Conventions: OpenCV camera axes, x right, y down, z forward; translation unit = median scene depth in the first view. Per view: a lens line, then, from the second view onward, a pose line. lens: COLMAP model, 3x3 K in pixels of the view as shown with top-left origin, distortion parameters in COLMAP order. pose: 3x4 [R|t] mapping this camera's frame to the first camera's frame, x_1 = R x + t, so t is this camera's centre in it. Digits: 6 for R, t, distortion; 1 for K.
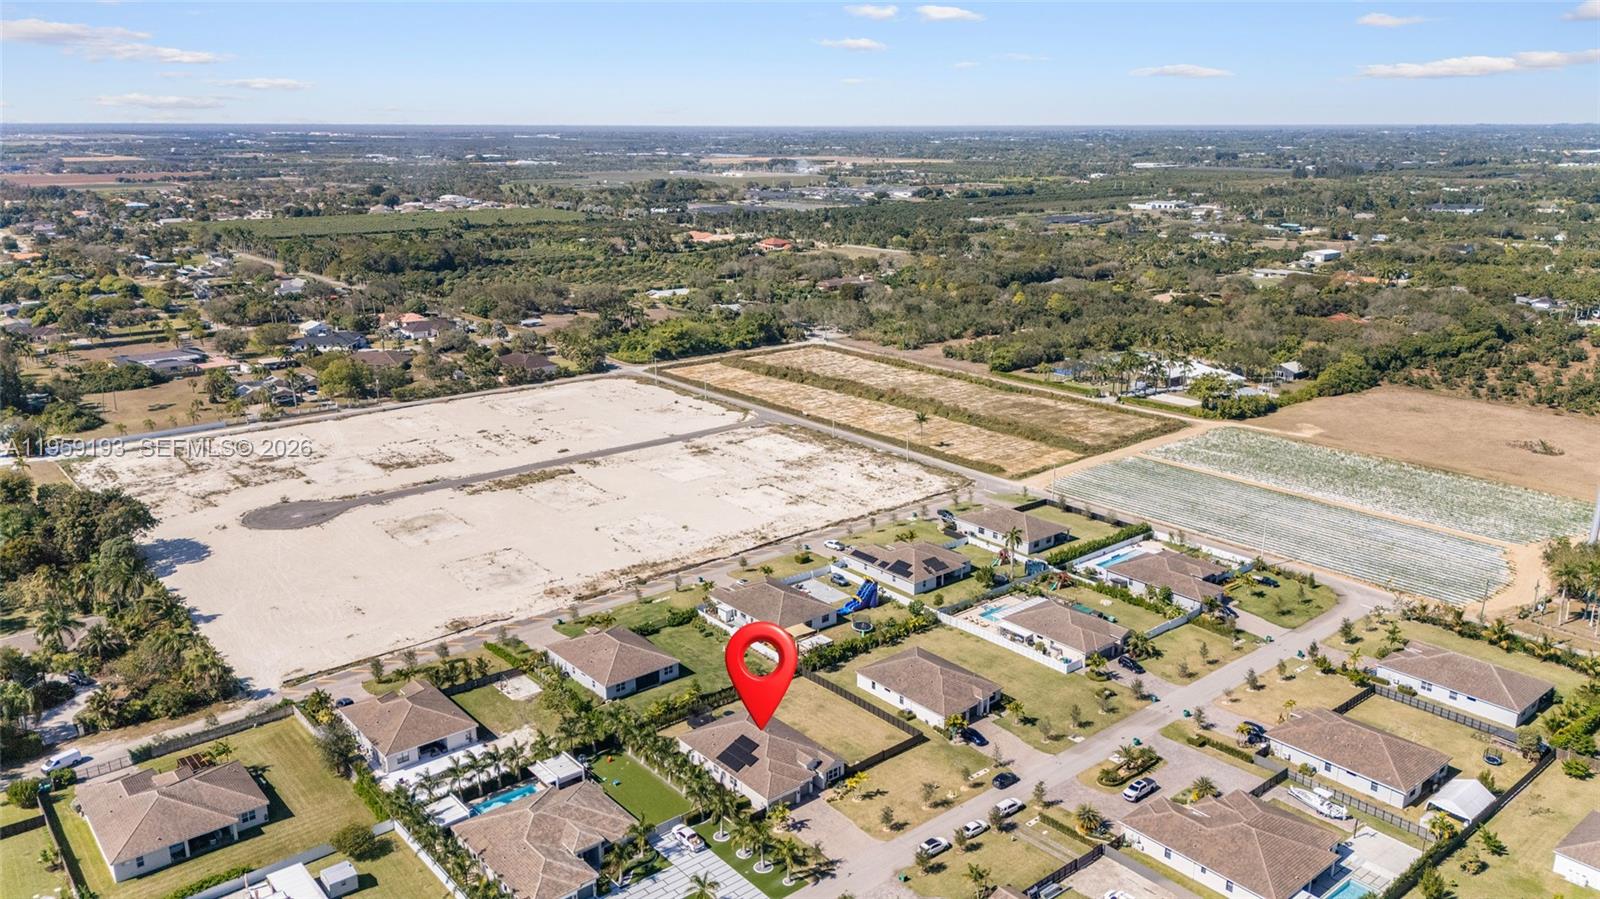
lens RADIAL K [[1161.4, 0, 800.0], [0, 1161.4, 449.5], [0, 0, 1]] dist [0.012527, 0.000549]
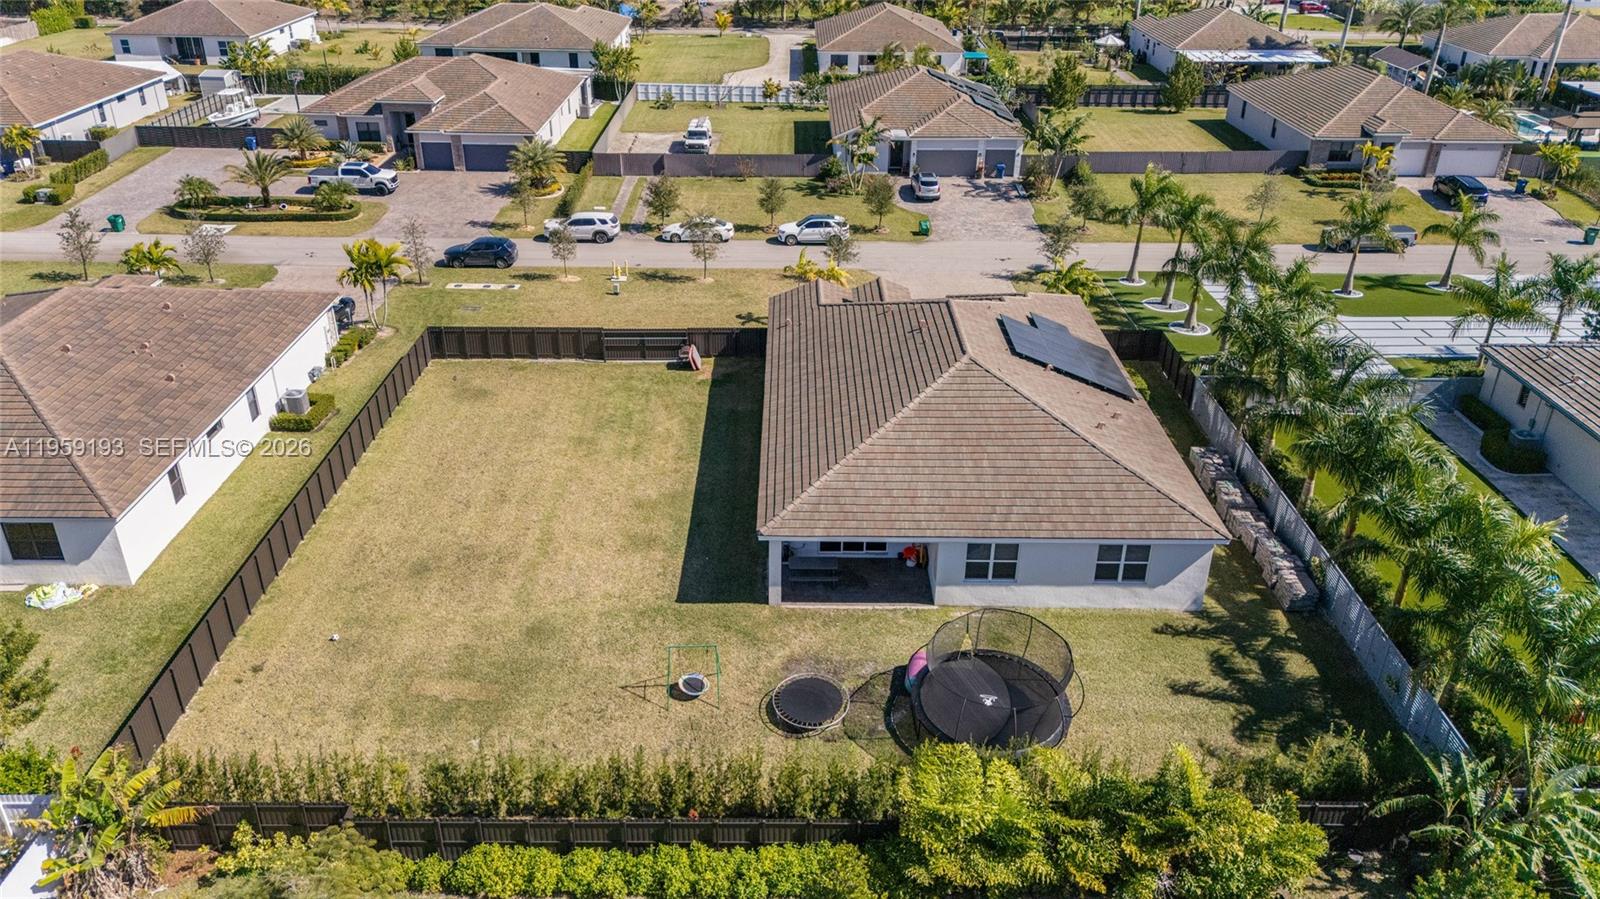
lens RADIAL K [[1161.4, 0, 800.0], [0, 1161.4, 449.5], [0, 0, 1]] dist [0.012527, 0.000549]
pose [[-0.776392, -0.293132, 0.557933, -0.143380], [0.174673, 0.750499, 0.637370, 0.087332], [-0.605562, 0.592304, -0.531479, 1.080616]]
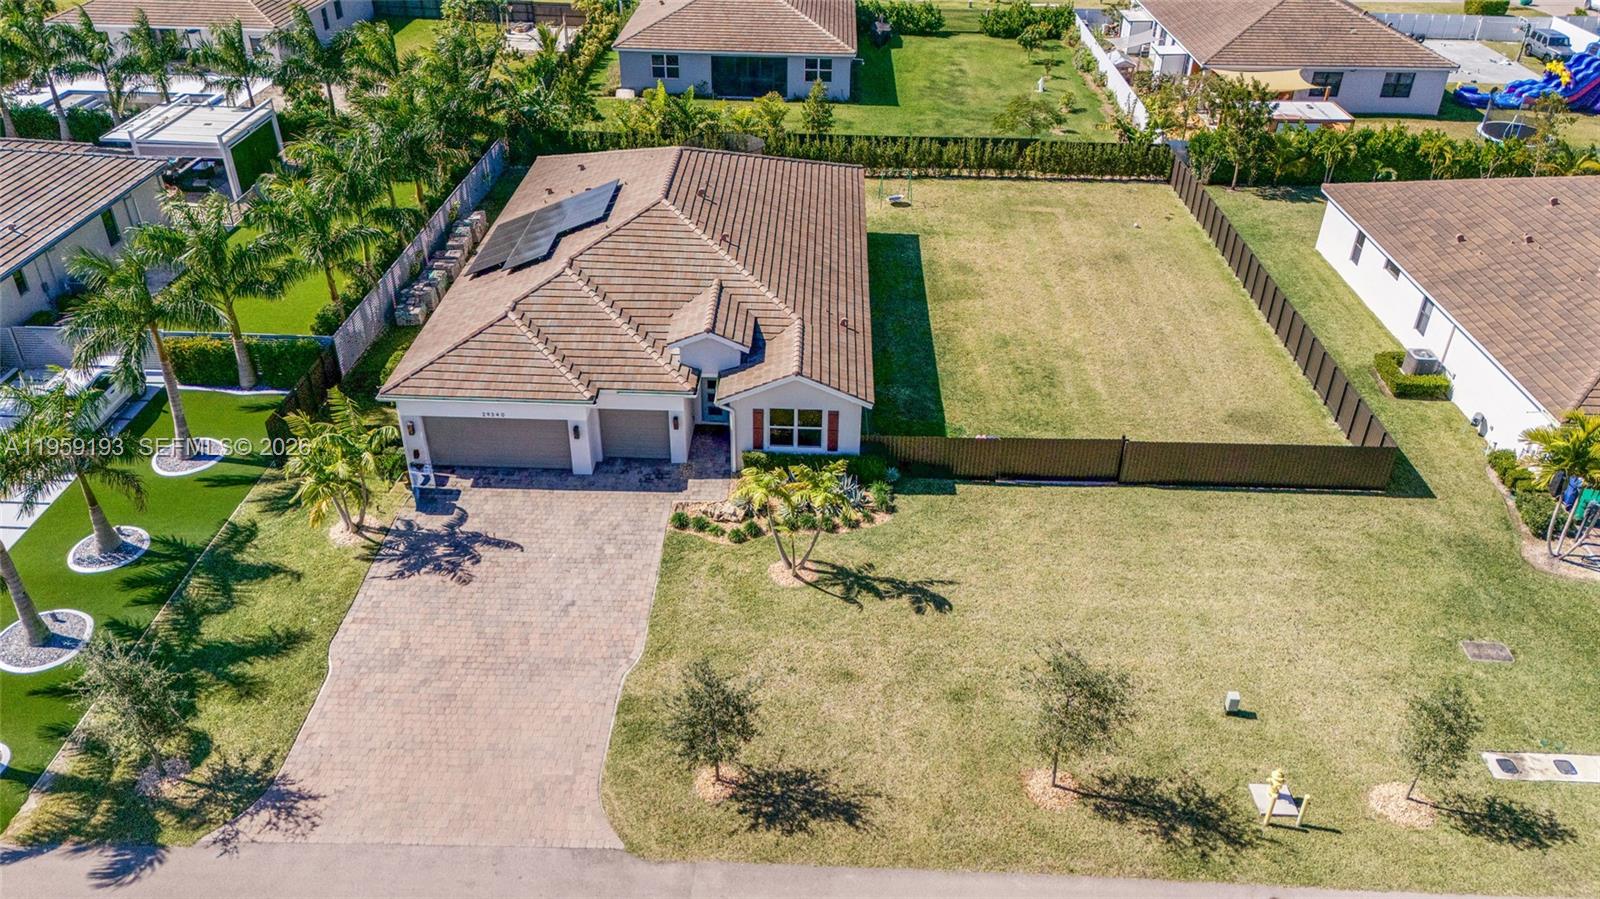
lens RADIAL K [[1193.1, 0, 805.7], [0, 1193.1, 463.5], [0, 0, 1]] dist [0.062672, -0.073214]
pose [[0.759251, 0.364207, -0.539343, 0.136583], [-0.202349, 0.919777, 0.336252, 0.190579], [0.618541, -0.146164, 0.772038, 0.749487]]
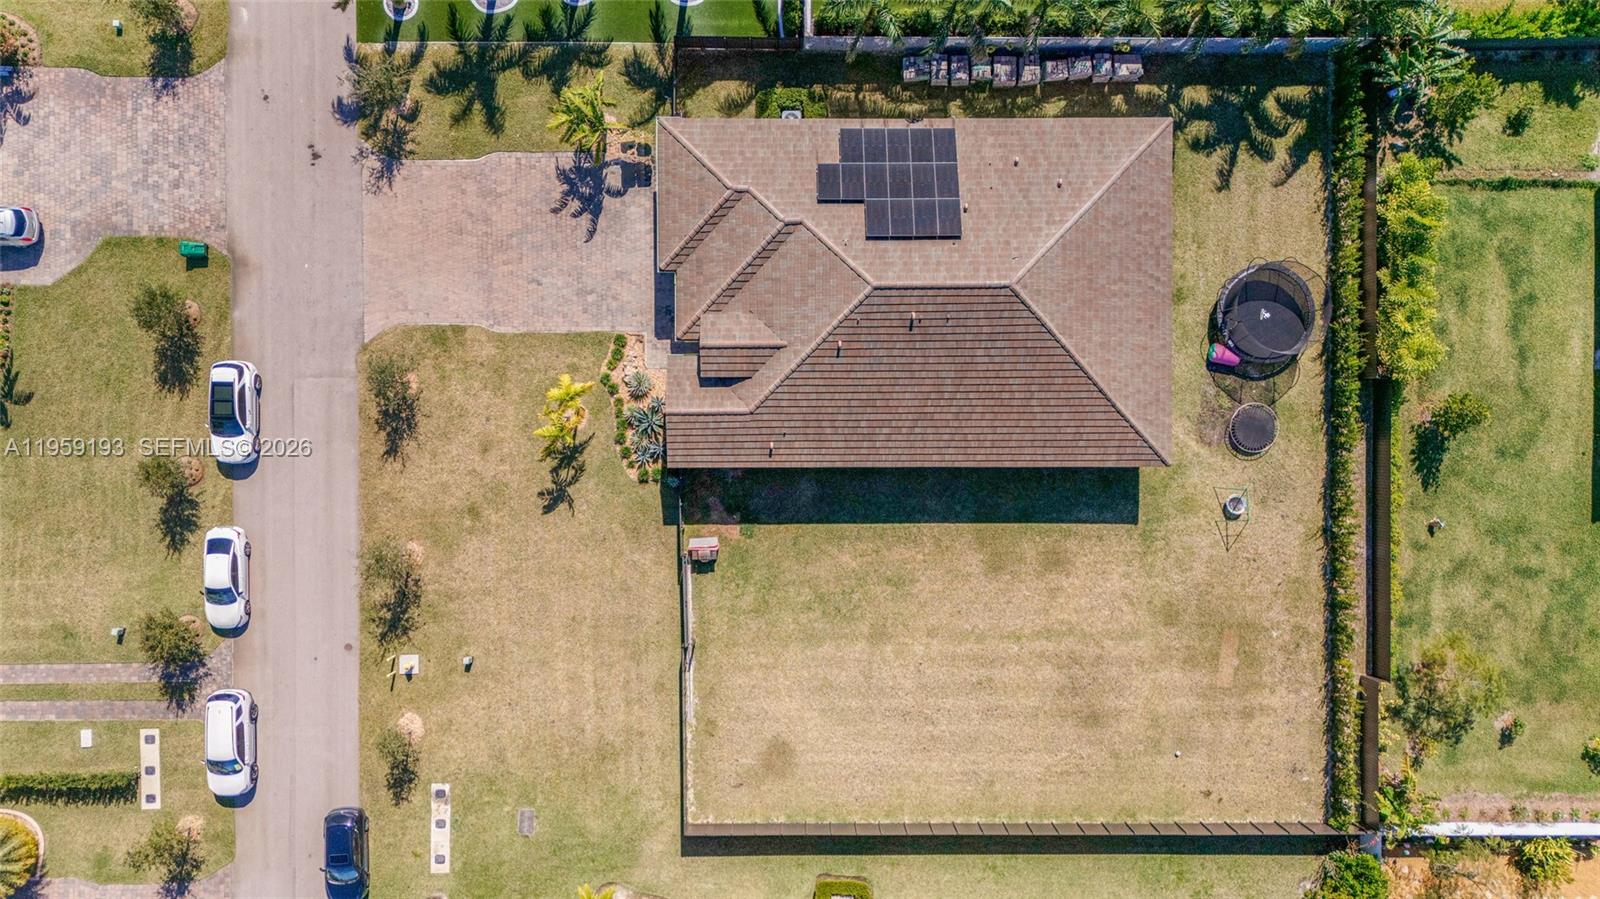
lens RADIAL K [[1193.1, 0, 805.7], [0, 1193.1, 463.5], [0, 0, 1]] dist [0.062672, -0.073214]
pose [[-0.629931, 0.776450, 0.017683, 0.011708], [-0.215540, -0.196650, 0.956489, -0.024306], [0.746143, 0.598711, 0.291232, 0.850110]]
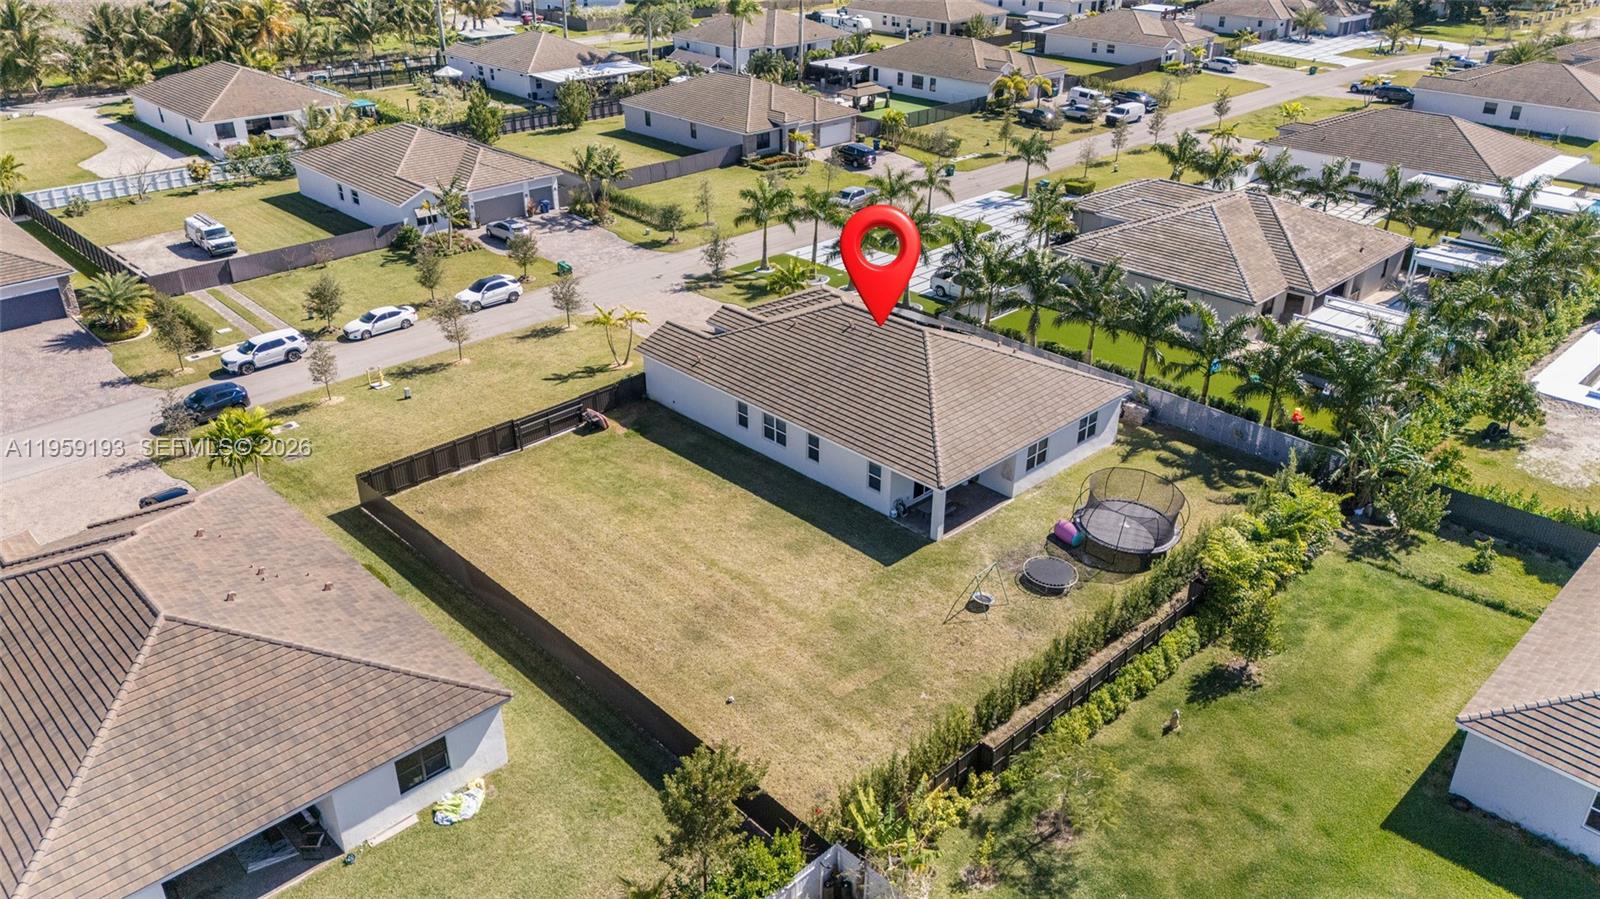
lens RADIAL K [[1166.5, 0, 800.0], [0, 1166.5, 449.5], [0, 0, 1]] dist [-0.000346, -0.003868]
pose [[-0.995638, 0.038543, -0.084963, 0.019914], [-0.031441, 0.718786, 0.694520, 0.030505], [0.087839, 0.694162, -0.714439, 1.170626]]
